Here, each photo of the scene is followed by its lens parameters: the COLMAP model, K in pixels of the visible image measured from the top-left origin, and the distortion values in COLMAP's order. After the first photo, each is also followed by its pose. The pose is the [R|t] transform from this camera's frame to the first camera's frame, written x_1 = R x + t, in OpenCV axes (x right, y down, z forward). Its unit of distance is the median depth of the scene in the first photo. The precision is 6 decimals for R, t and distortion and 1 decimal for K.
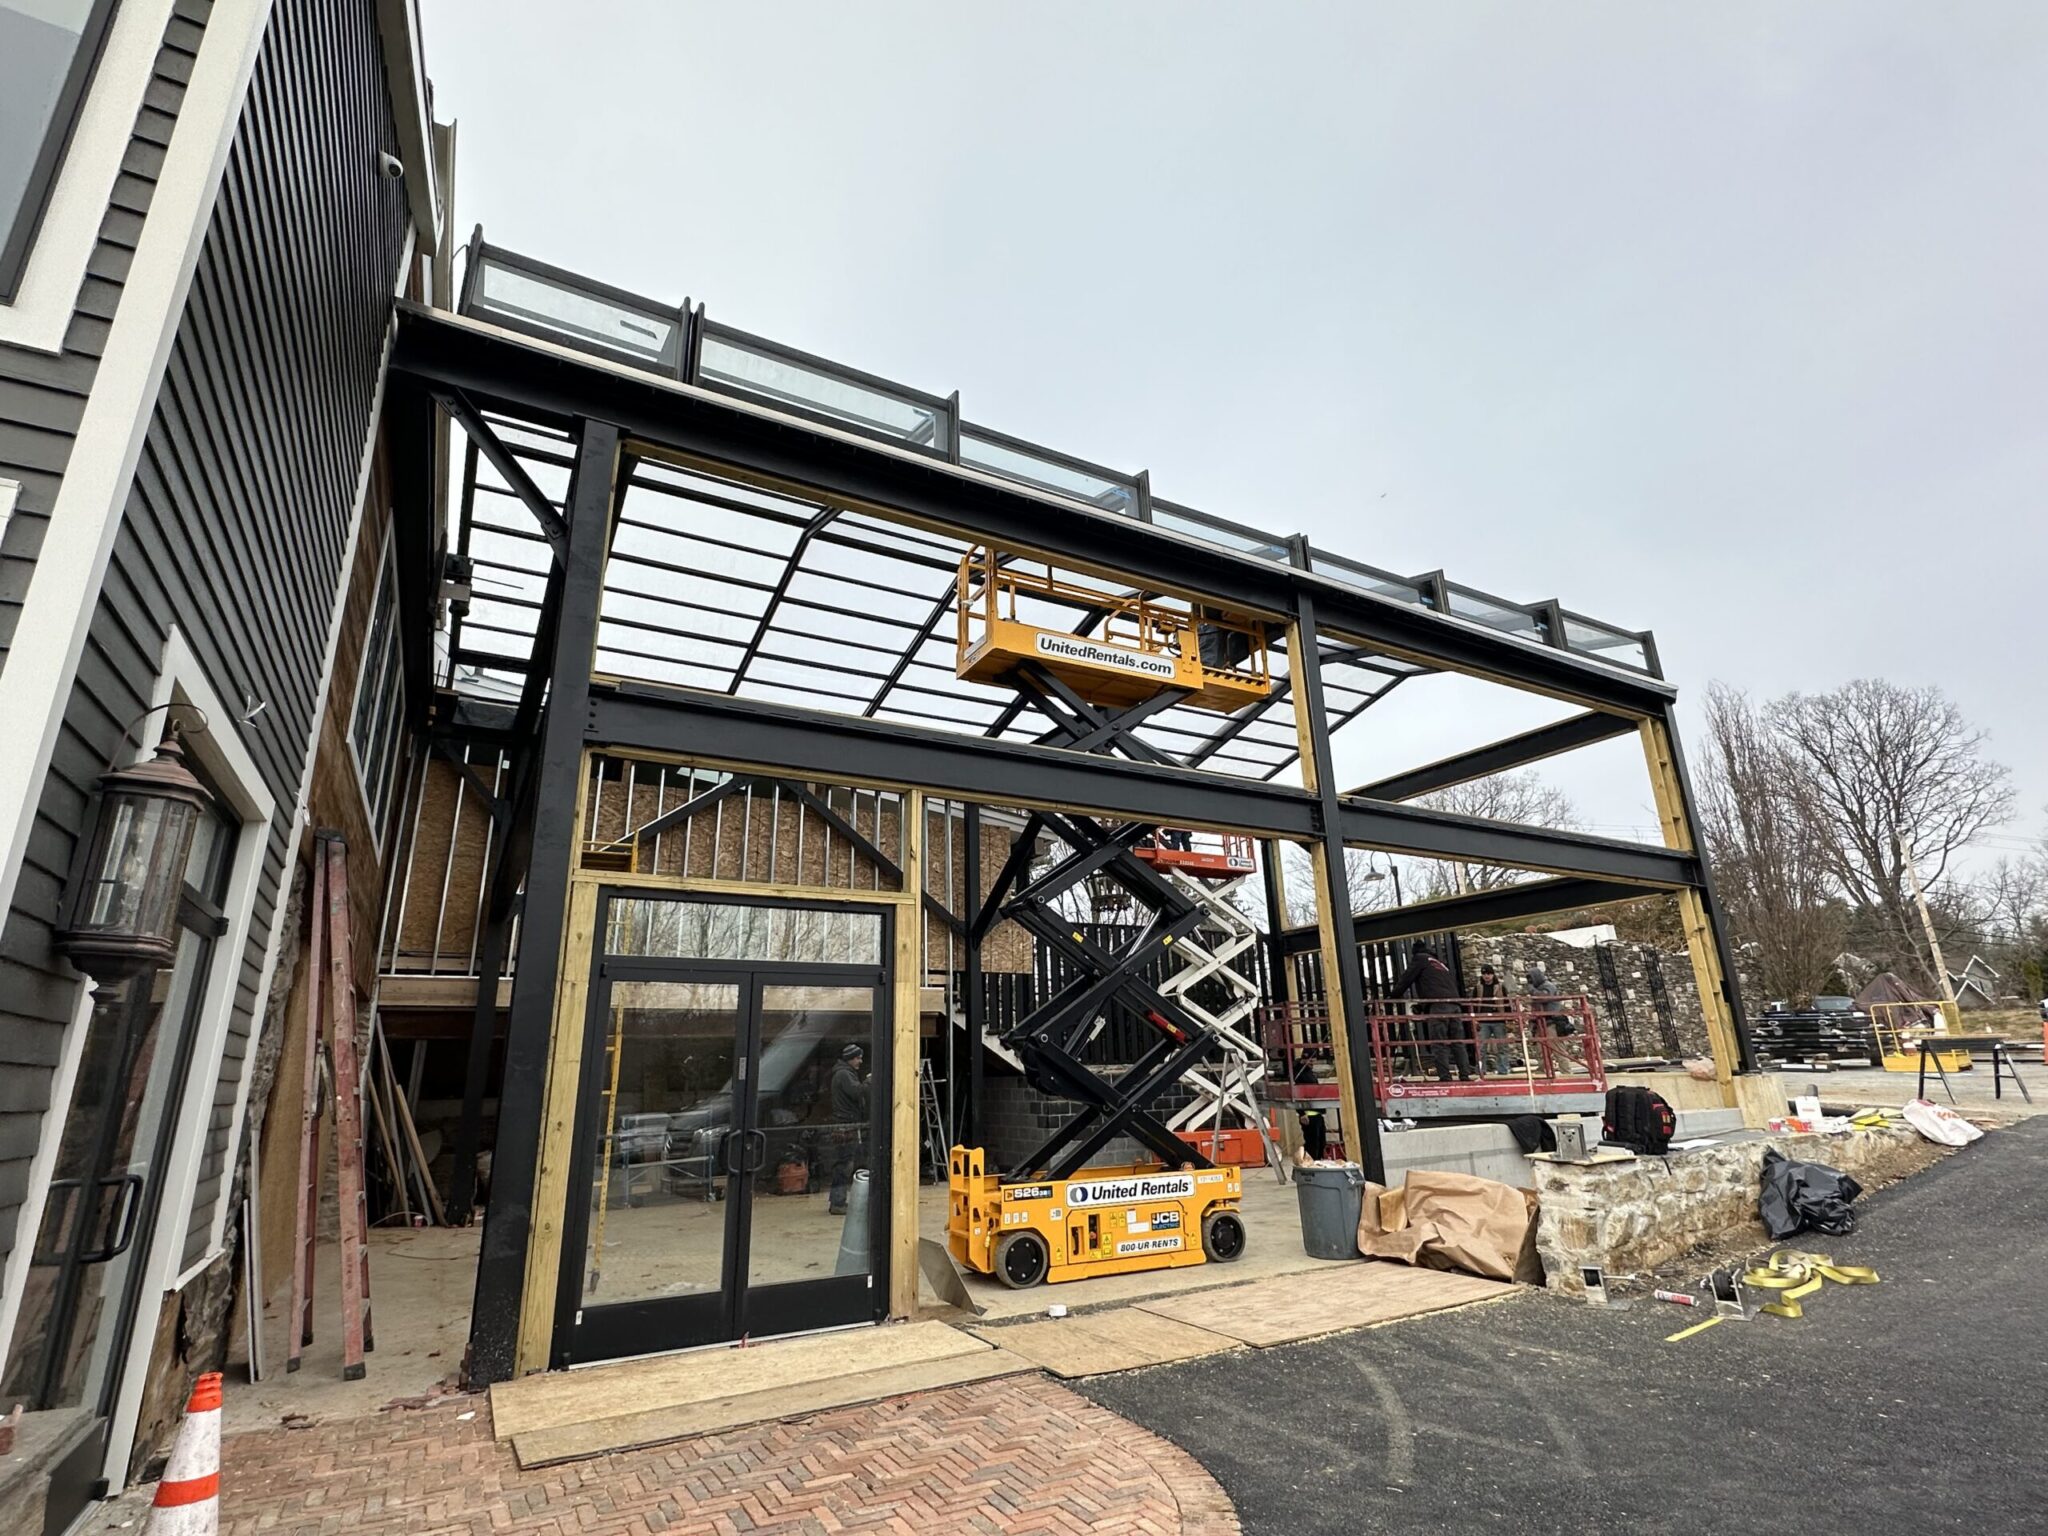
lens RADIAL K [[982.3, 0, 1024.0], [0, 982.3, 768.0], [0, 0, 1]] dist [-0.000188, -0.000036]
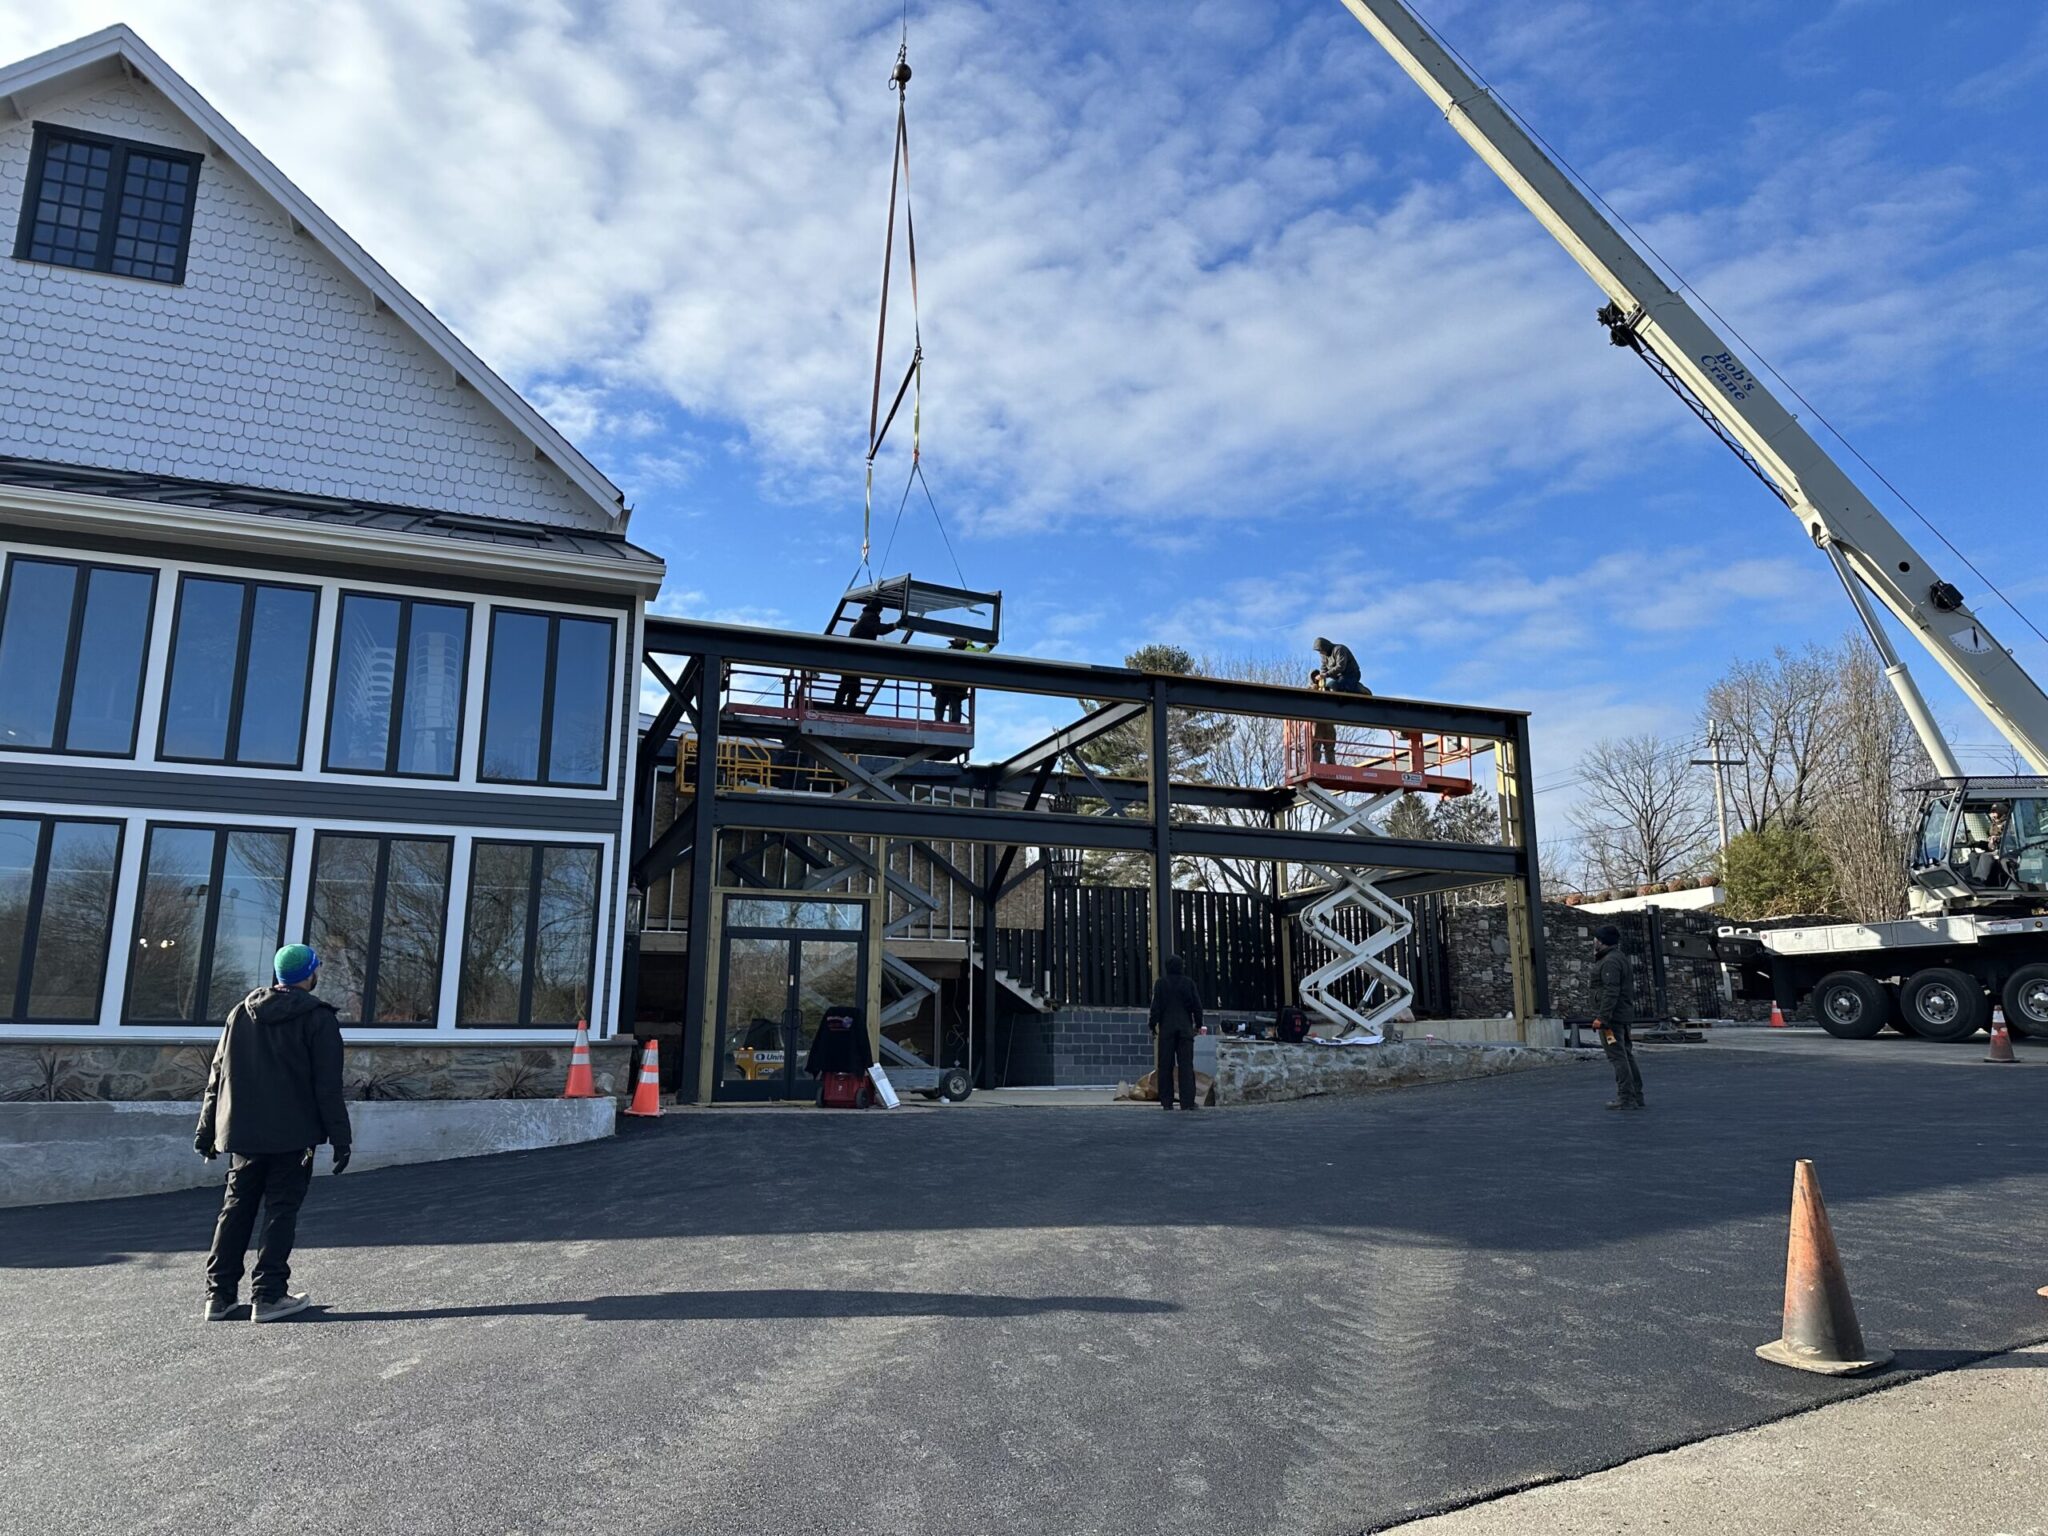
lens RADIAL K [[1430.3, 0, 1024.0], [0, 1430.3, 768.0], [0, 0, 1]] dist [0.062655, -0.000145]
pose [[0.987446, -0.000342, -0.157957, 0.505541], [0.016924, 0.994470, 0.103645, -0.332370], [0.157048, -0.105017, 0.981991, -1.382752]]
